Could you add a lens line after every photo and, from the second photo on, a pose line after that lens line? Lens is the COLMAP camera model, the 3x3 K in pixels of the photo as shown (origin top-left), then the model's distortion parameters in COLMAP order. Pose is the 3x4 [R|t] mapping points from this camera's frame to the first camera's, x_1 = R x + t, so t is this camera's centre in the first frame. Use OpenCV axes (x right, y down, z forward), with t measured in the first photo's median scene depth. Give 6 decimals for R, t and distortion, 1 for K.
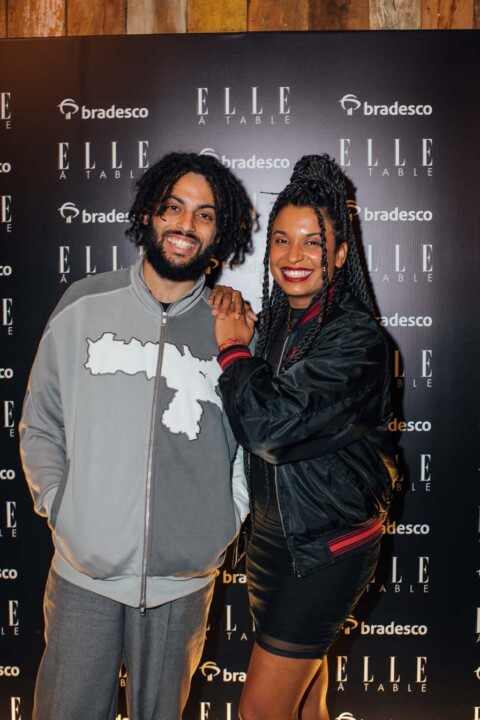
lens RADIAL K [[1026.5, 0, 239.3], [0, 1026.5, 363.9], [0, 0, 1]] dist [0.047336, 0.000000]
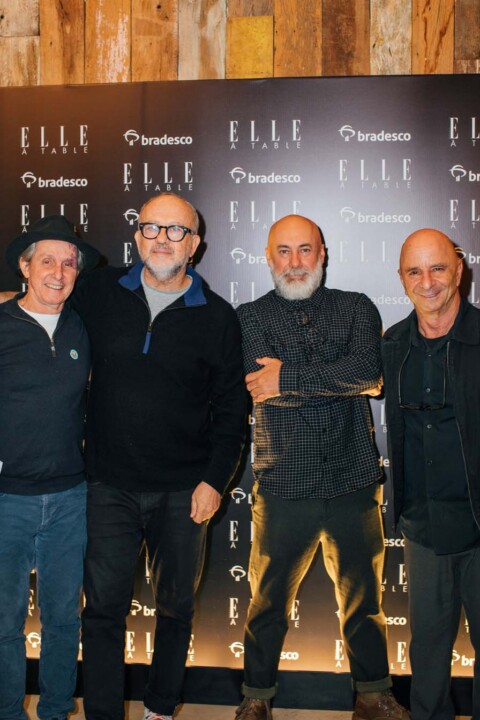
lens RADIAL K [[1026.5, 0, 239.9], [0, 1026.5, 356.7], [0, 0, 1]] dist [0.047336, 0.000000]
pose [[0.998178, 0.005428, -0.060099, 0.050448], [-0.006379, 0.999857, -0.015641, 0.048697], [0.060005, 0.015996, 0.998070, -0.284879]]
